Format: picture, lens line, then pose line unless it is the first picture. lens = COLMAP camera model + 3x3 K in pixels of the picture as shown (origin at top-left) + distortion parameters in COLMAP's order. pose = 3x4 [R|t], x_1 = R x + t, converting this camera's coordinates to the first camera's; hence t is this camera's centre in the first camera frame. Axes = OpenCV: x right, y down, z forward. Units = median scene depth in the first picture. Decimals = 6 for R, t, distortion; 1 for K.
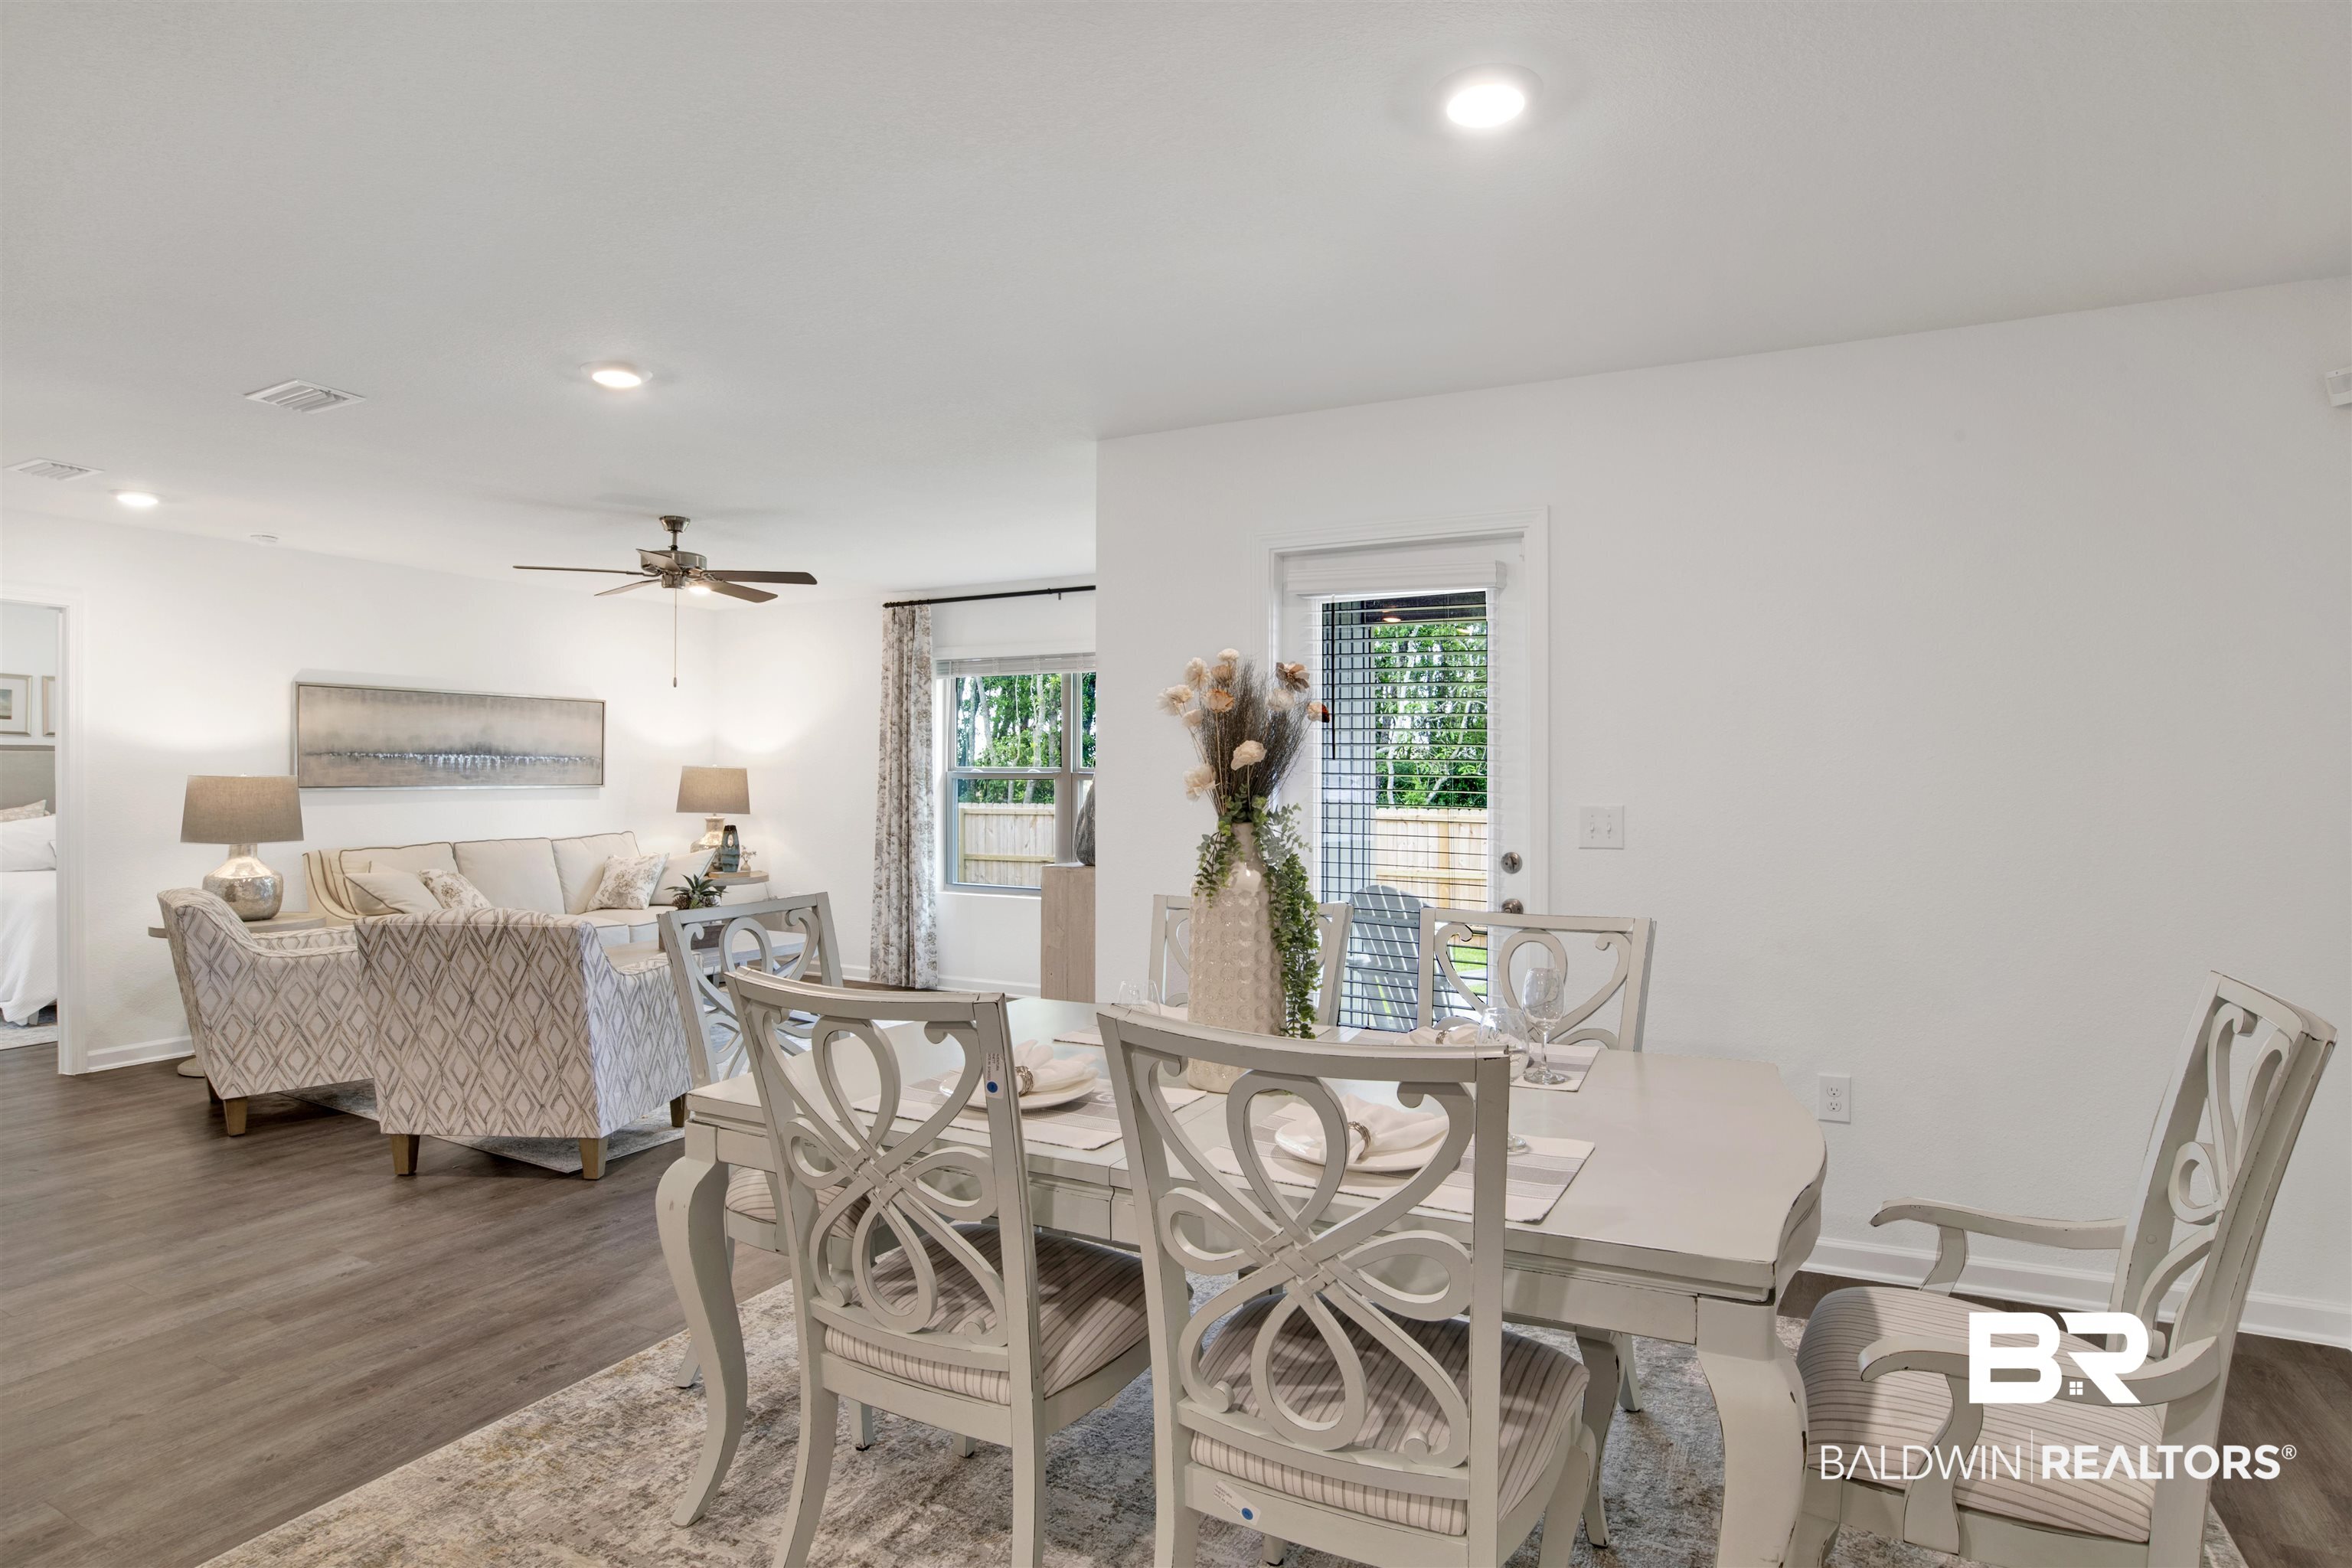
lens RADIAL K [[1256.6, 0, 1178.0], [0, 1256.6, 764.1], [0, 0, 1]] dist [-0.065992, 0.018212]
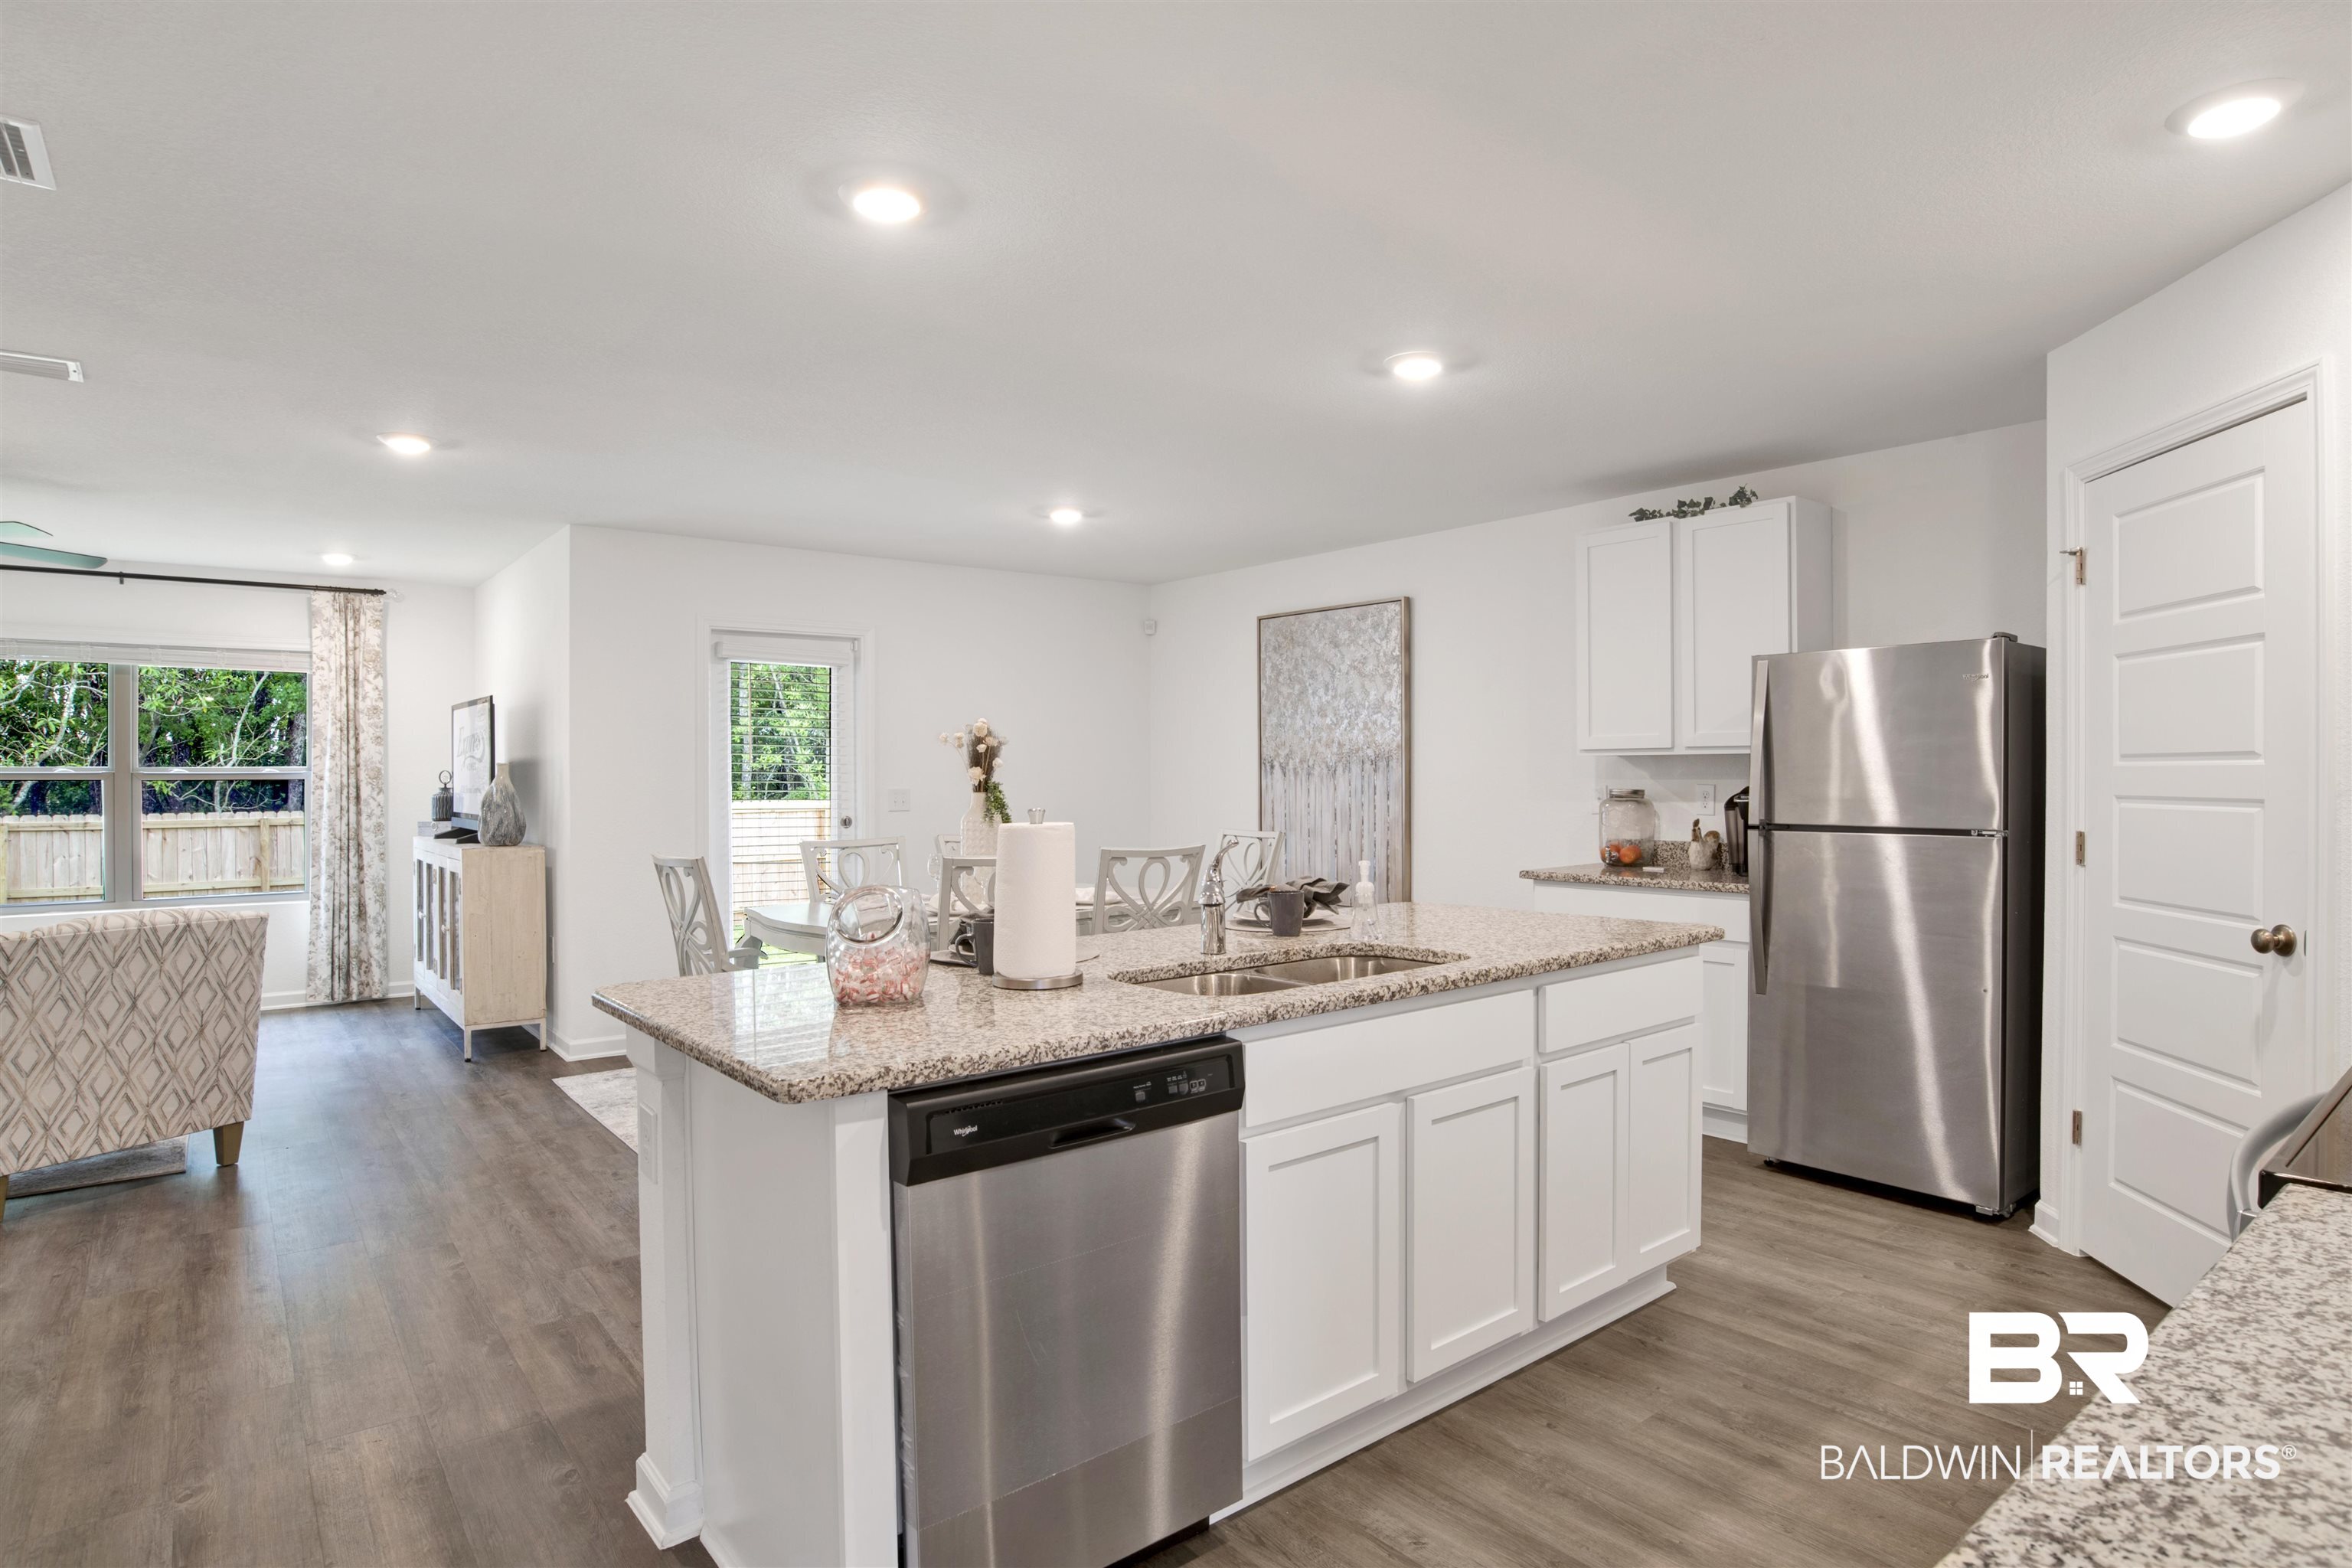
lens RADIAL K [[1255.5, 0, 1167.0], [0, 1255.5, 811.6], [0, 0, 1]] dist [-0.065774, 0.021789]
pose [[0.403658, -0.029110, 0.914447, -0.793763], [-0.006212, 0.999383, 0.034556, 0.000885], [-0.914889, -0.019629, 0.403229, -0.090487]]
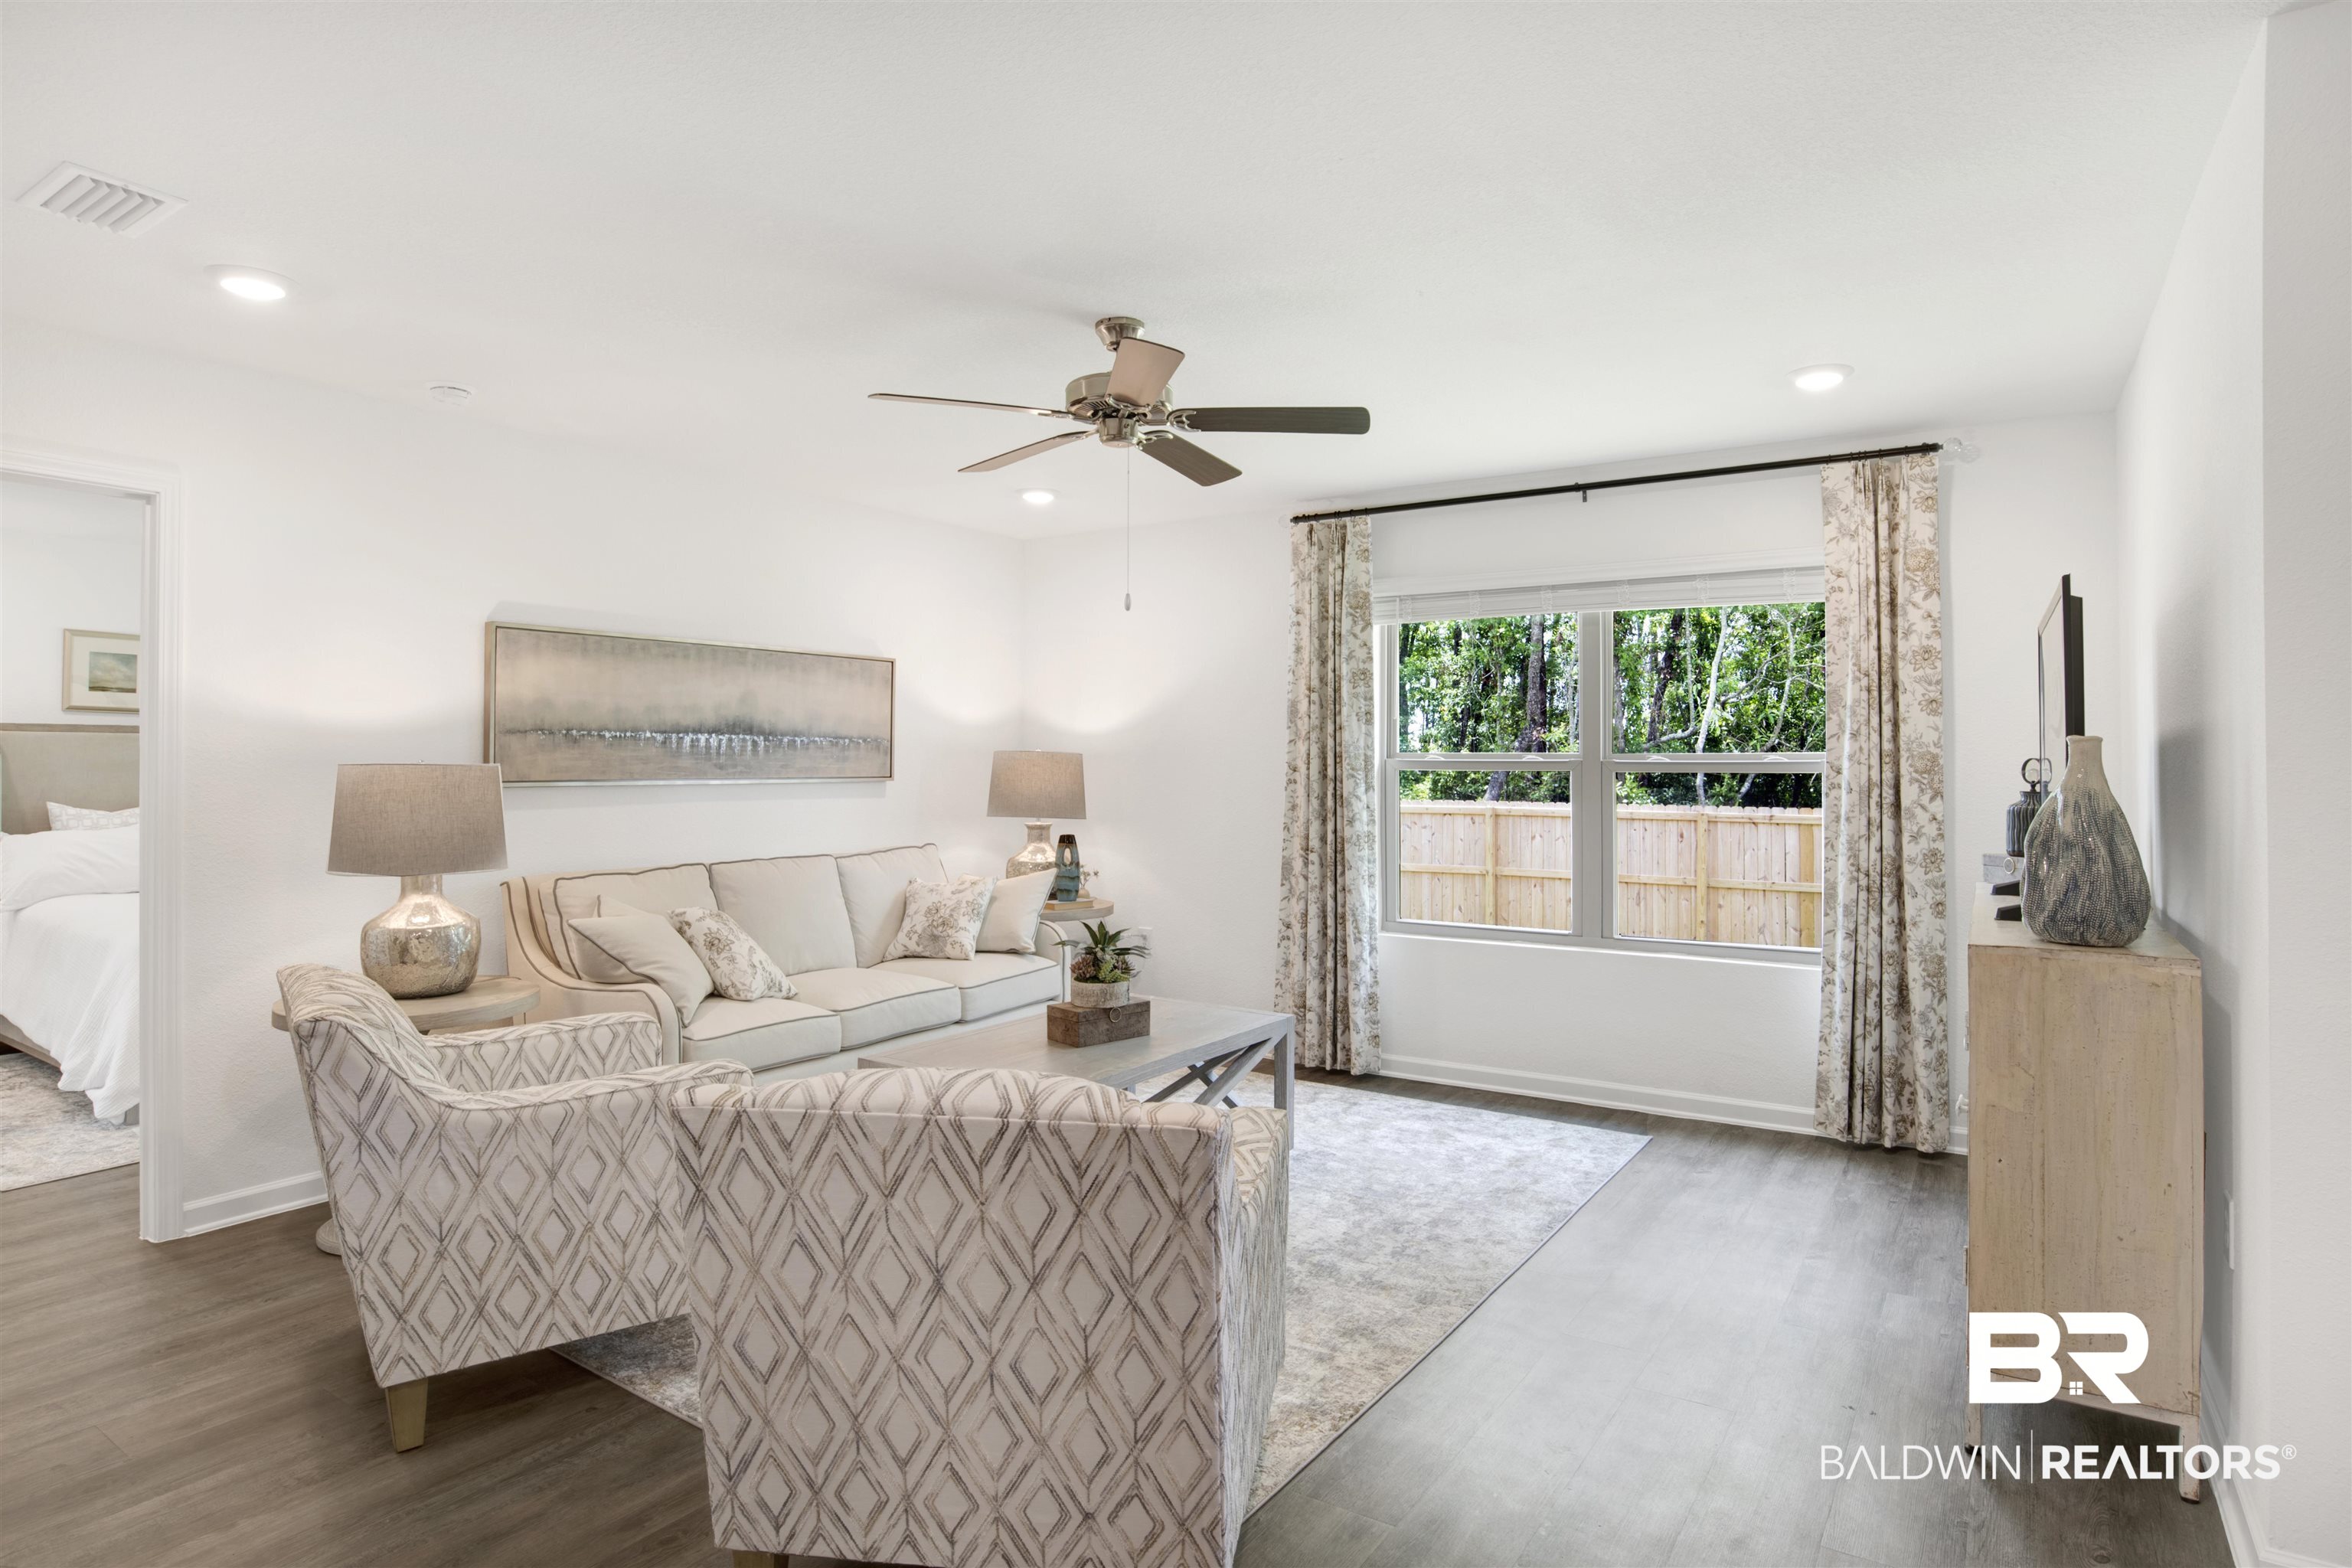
lens RADIAL K [[1256.6, 0, 1174.3], [0, 1256.6, 759.2], [0, 0, 1]] dist [-0.065992, 0.018212]
pose [[0.995003, 0.000214, -0.099843, -0.321377], [-0.000039, 0.999998, 0.001751, 0.006758], [0.099843, -0.001738, 0.995002, 0.415289]]
